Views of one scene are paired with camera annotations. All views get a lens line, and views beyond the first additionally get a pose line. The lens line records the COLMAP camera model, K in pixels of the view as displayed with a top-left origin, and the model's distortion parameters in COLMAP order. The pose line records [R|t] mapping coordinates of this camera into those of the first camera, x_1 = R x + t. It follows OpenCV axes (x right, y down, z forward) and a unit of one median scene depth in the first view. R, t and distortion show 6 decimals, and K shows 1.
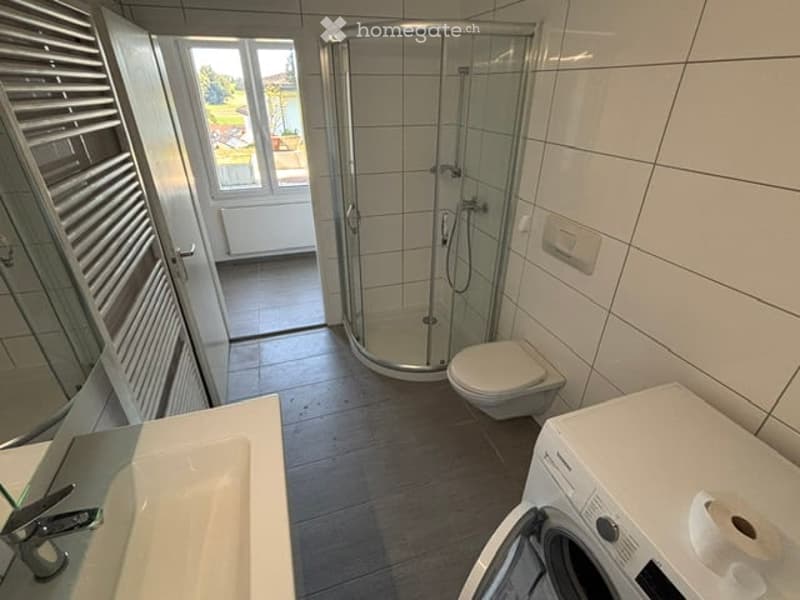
lens RADIAL K [[385.8, 0, 400.0], [0, 385.8, 300.0], [0, 0, 1]] dist [0.002903, 0.000077]
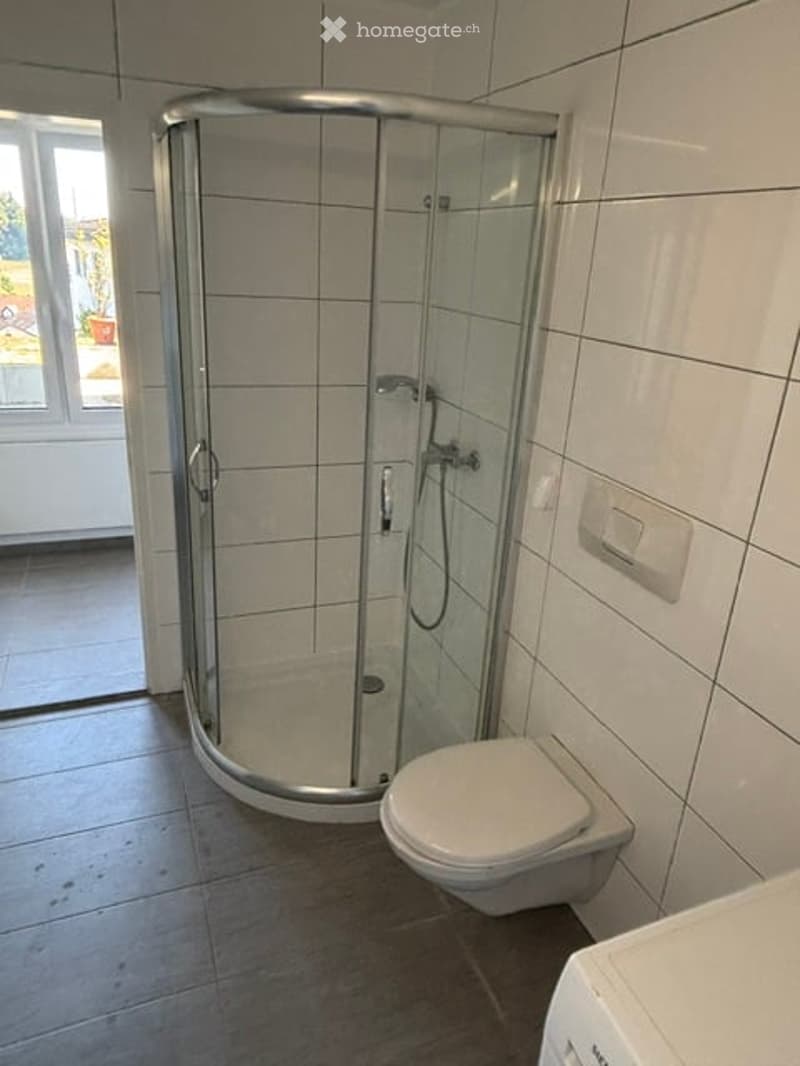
lens RADIAL K [[738.7, 0, 400.0], [0, 738.7, 533.0], [0, 0, 1]] dist [0.004258, -0.001215]
pose [[0.997025, 0.028922, 0.071443, 0.061324], [-0.018863, 0.990301, -0.137655, -0.012358], [-0.074732, 0.135898, 0.987900, 0.078641]]
